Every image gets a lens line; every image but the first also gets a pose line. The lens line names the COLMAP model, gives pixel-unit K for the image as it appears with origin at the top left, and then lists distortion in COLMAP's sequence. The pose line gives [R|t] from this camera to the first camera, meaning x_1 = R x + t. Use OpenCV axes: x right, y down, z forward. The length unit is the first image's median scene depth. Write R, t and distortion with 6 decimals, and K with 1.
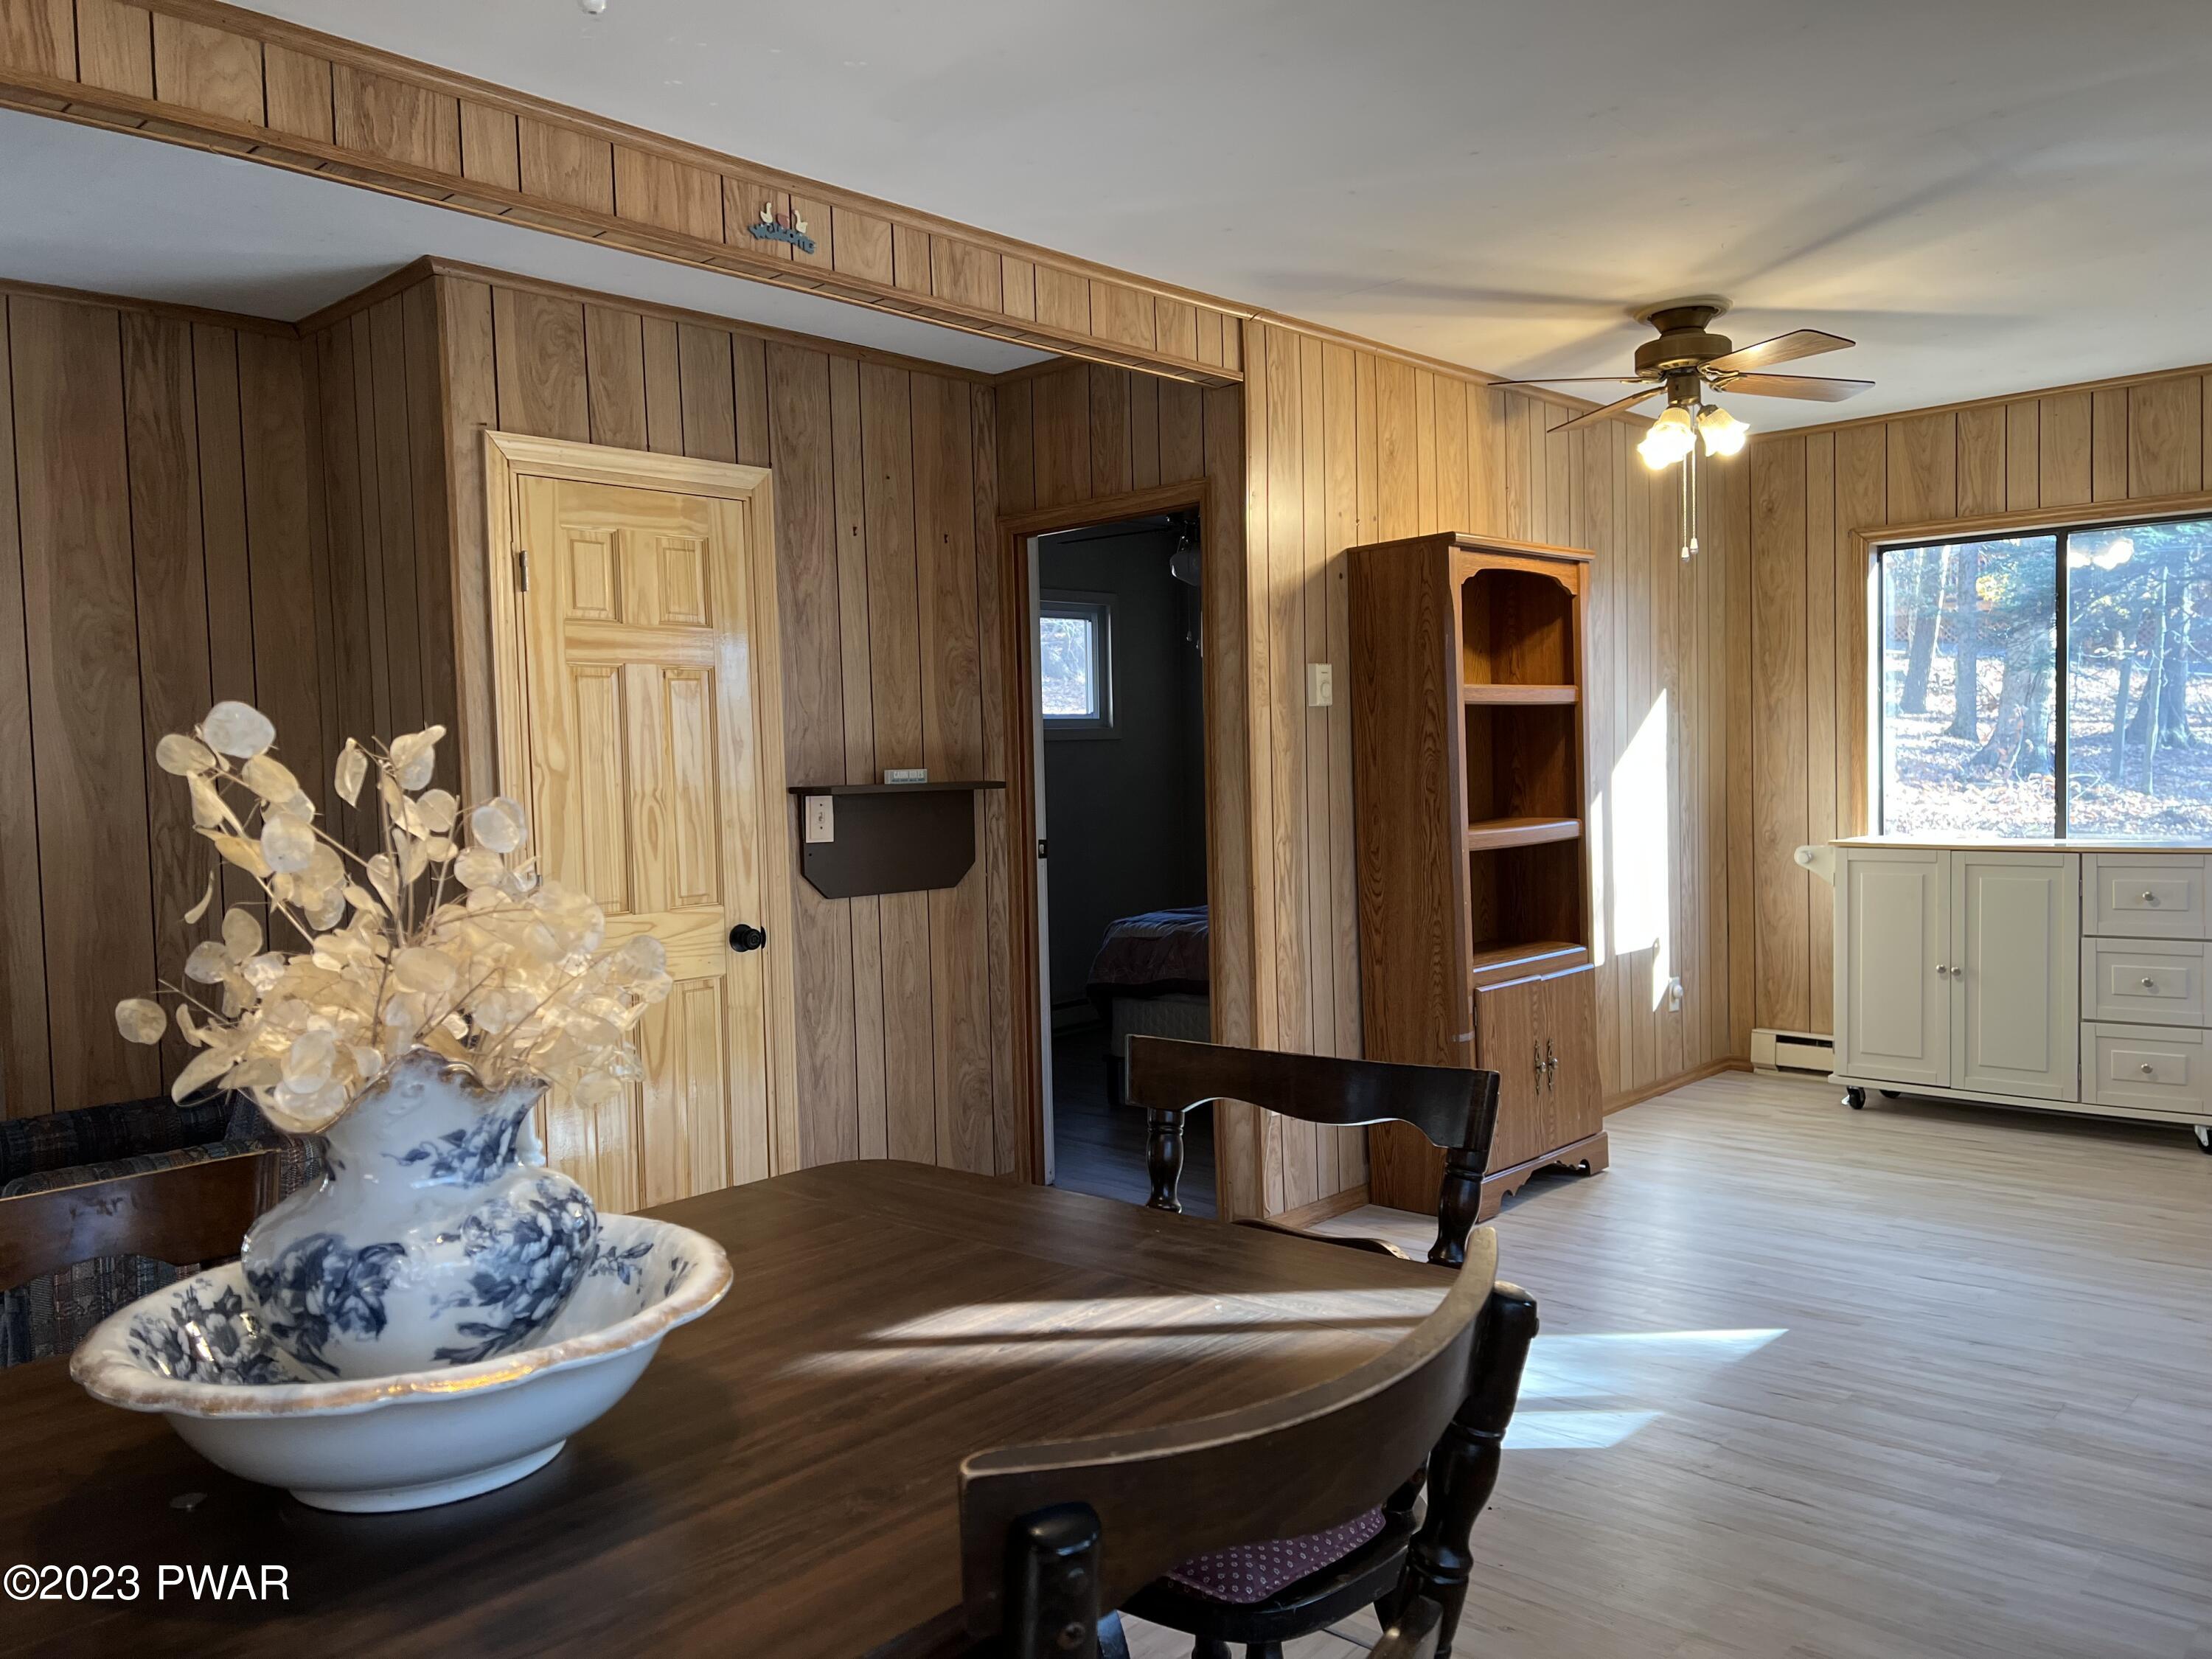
lens RADIAL K [[1643.7, 0, 1076.9], [0, 1643.7, 840.9], [0, 0, 1]] dist [0.063196, -0.078106]
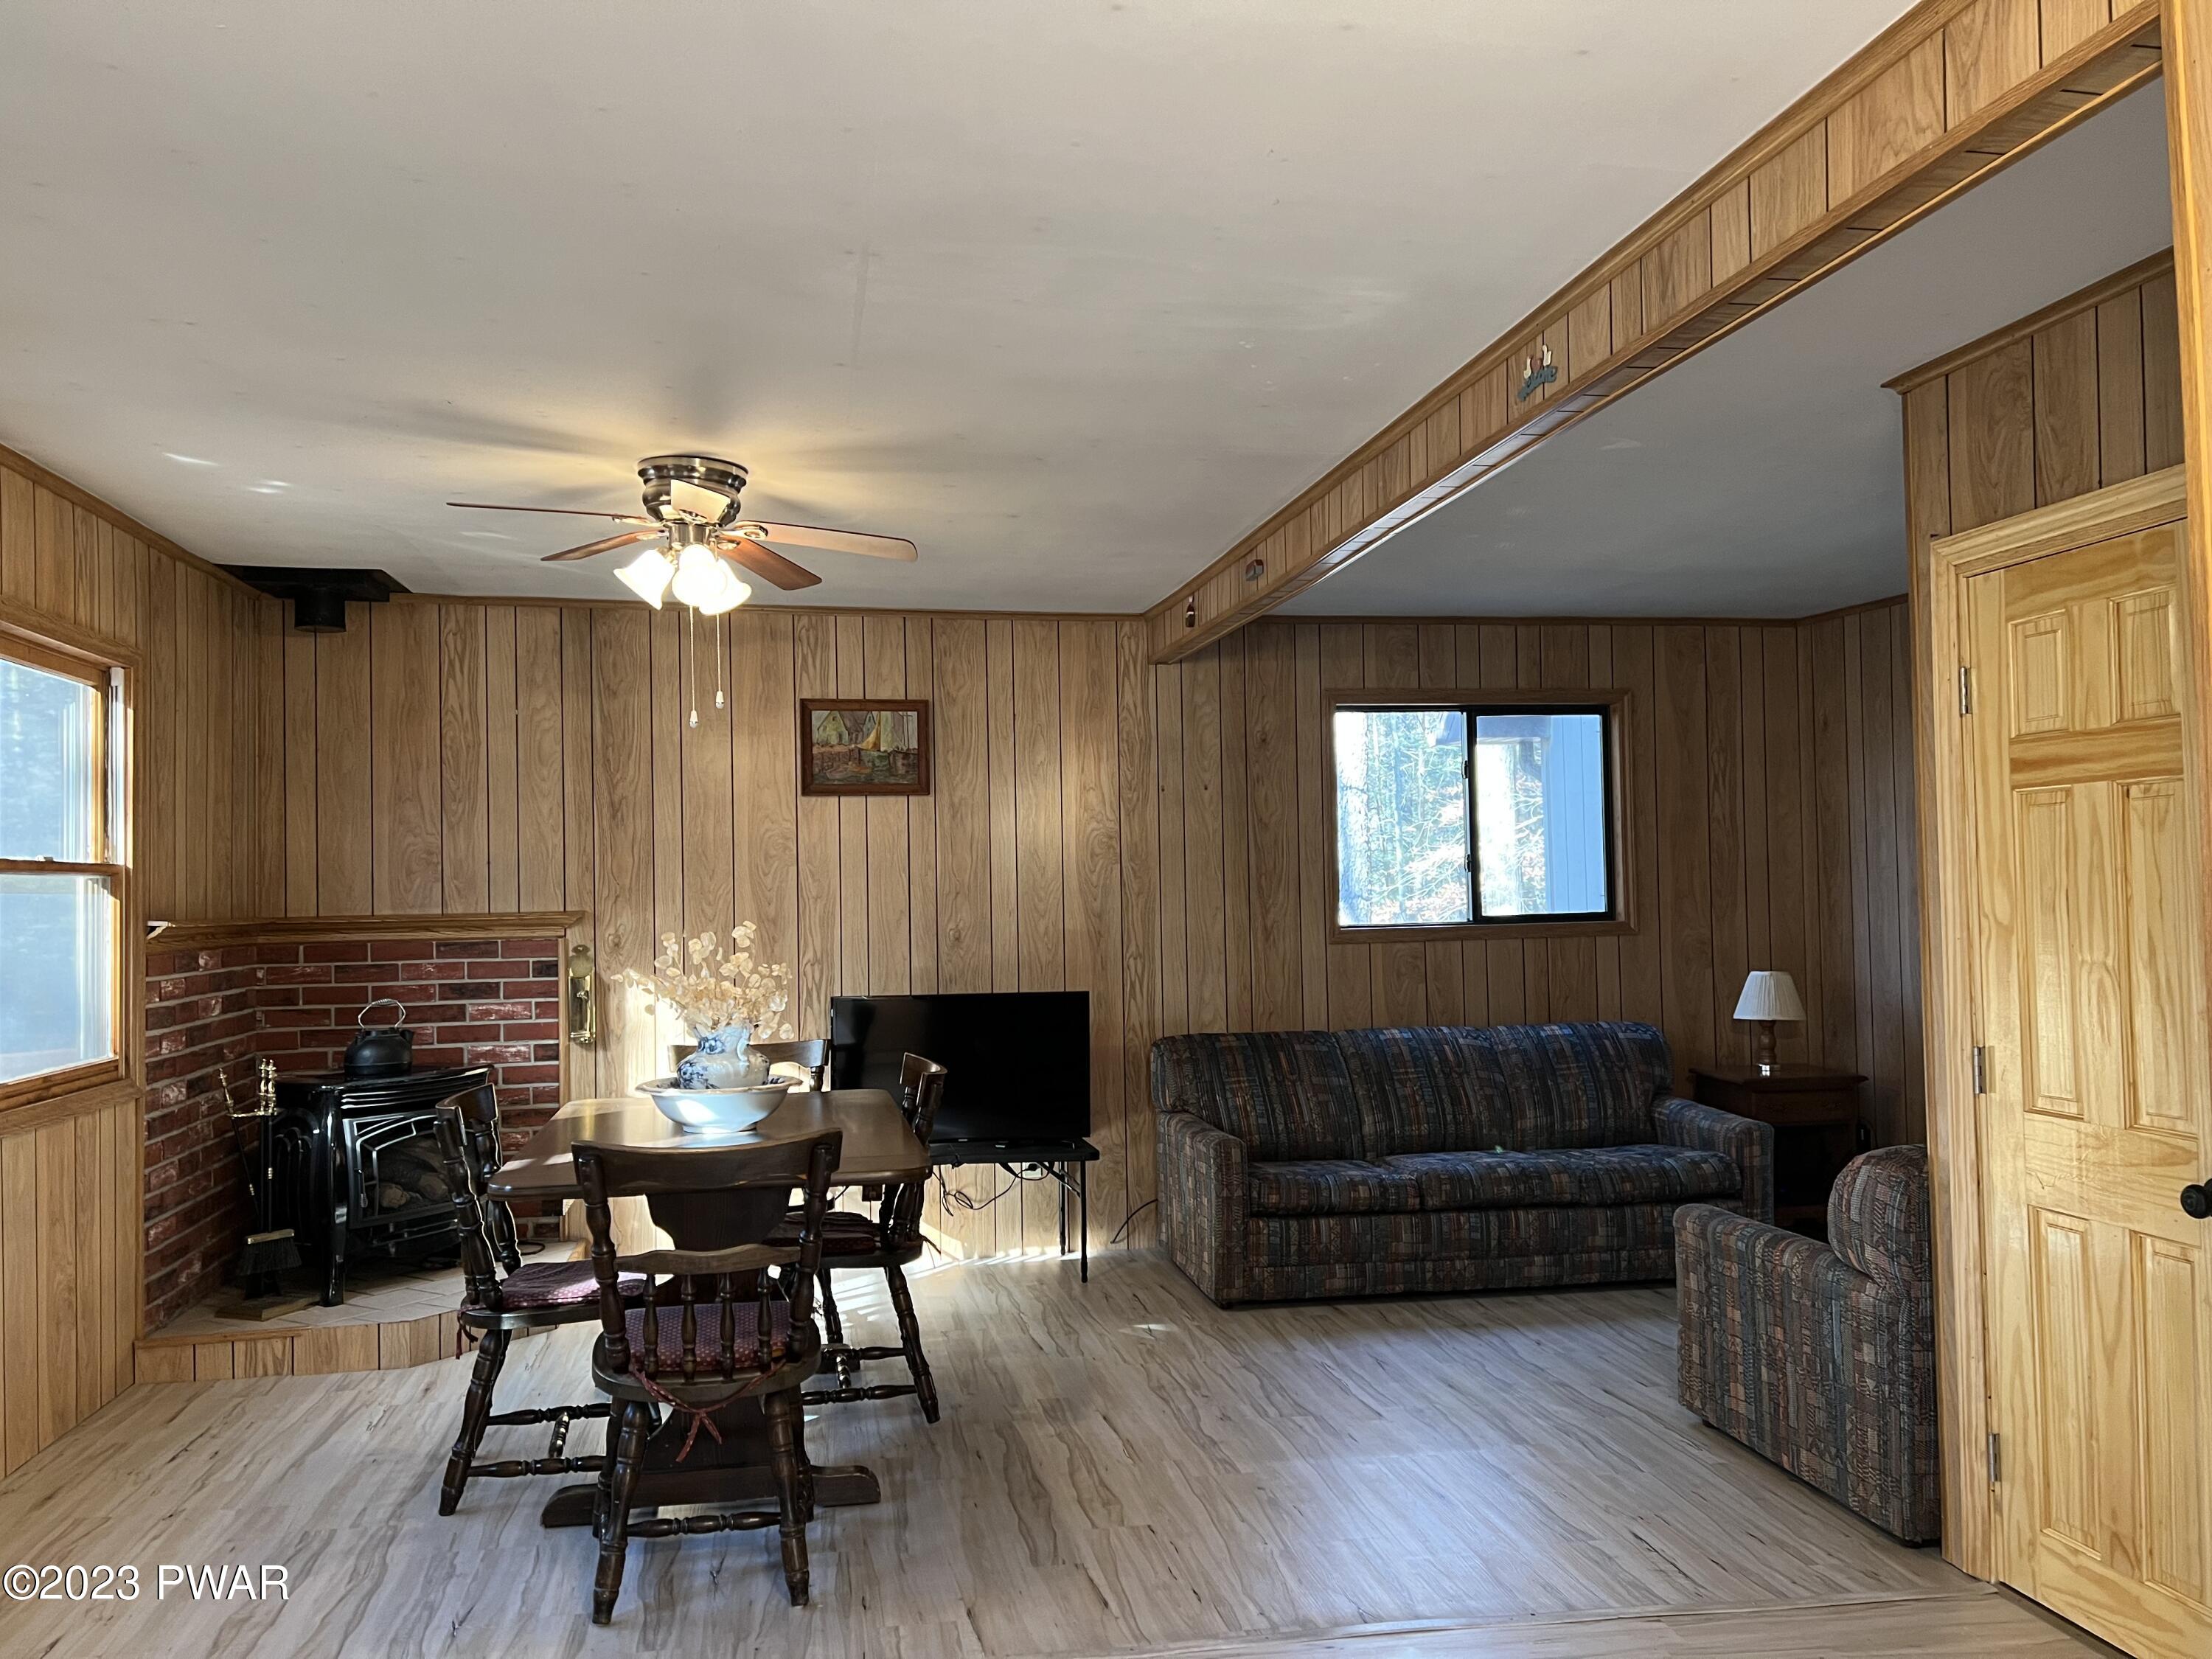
lens RADIAL K [[1650.4, 0, 1103.9], [0, 1650.4, 842.1], [0, 0, 1]] dist [0.067349, -0.073539]
pose [[-0.584934, 0.013810, -0.810963, 0.557344], [-0.003935, 0.999795, 0.019864, -0.088103], [0.811071, 0.014810, -0.584760, 1.013278]]
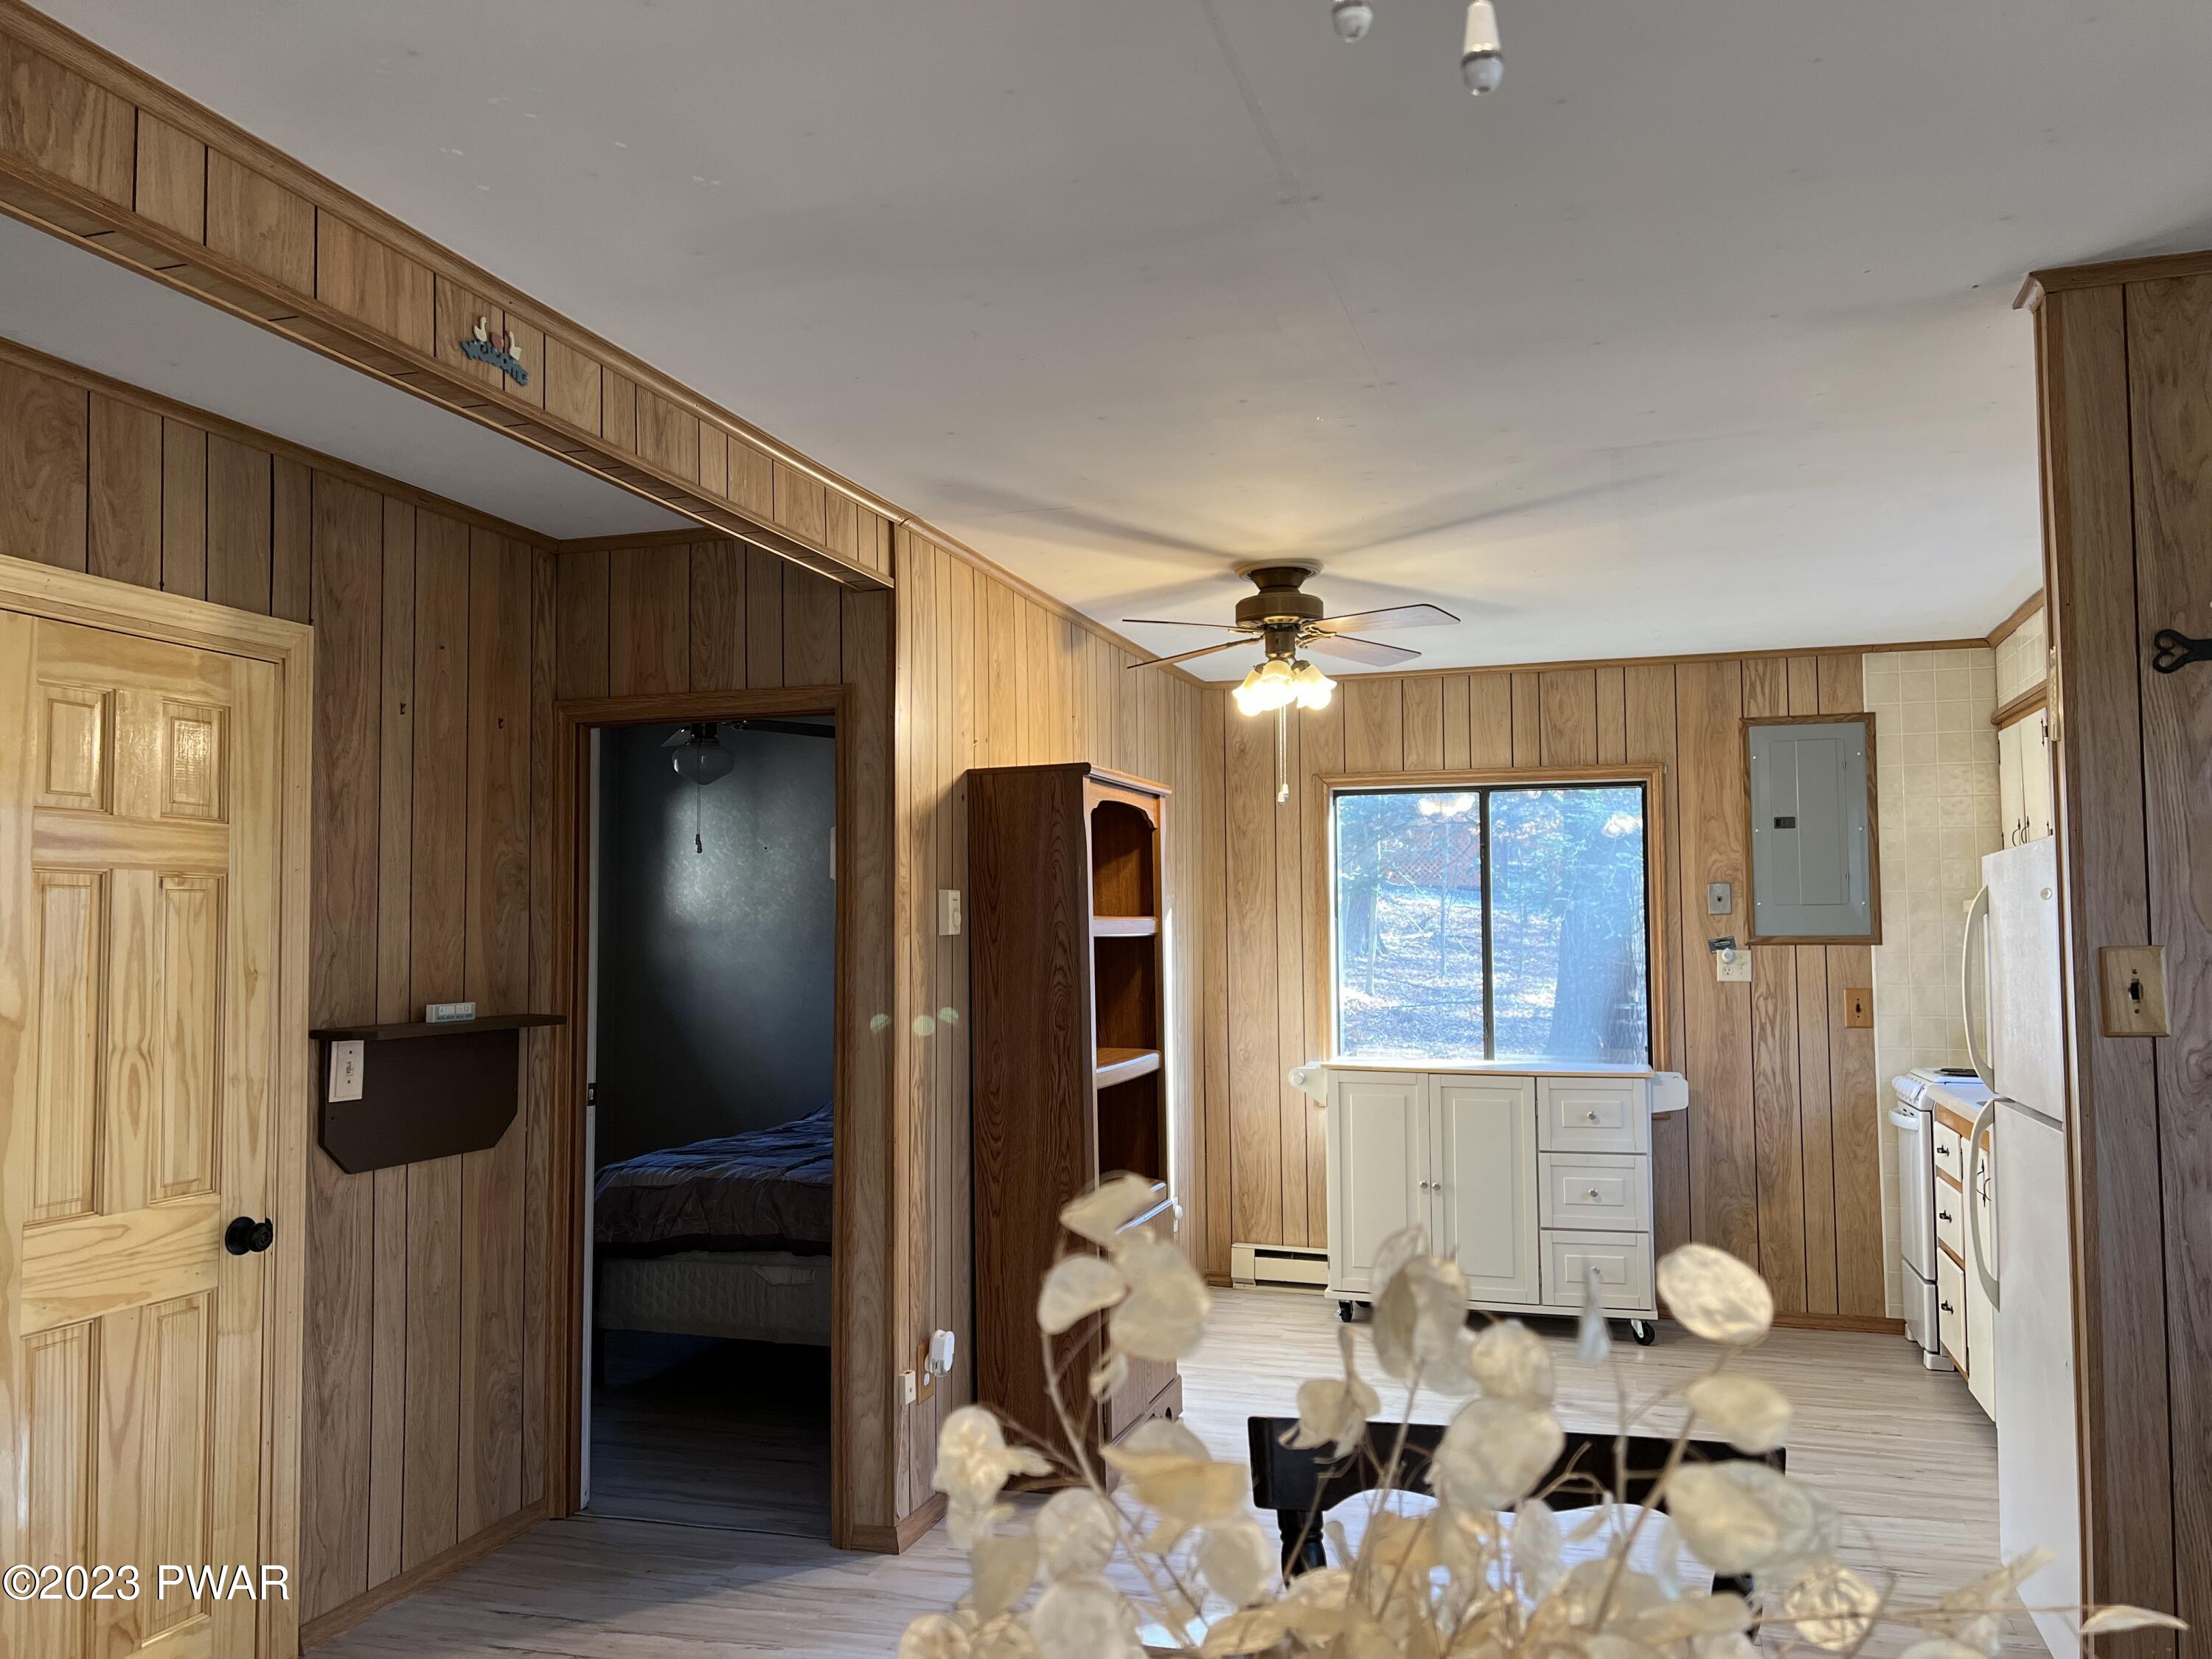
lens RADIAL K [[1650.4, 0, 1103.9], [0, 1650.4, 842.1], [0, 0, 1]] dist [0.067349, -0.073539]
pose [[0.898172, 0.044539, 0.437383, -0.189775], [0.004730, 0.993819, -0.110914, -0.032234], [-0.439619, 0.101688, 0.892409, 0.131630]]
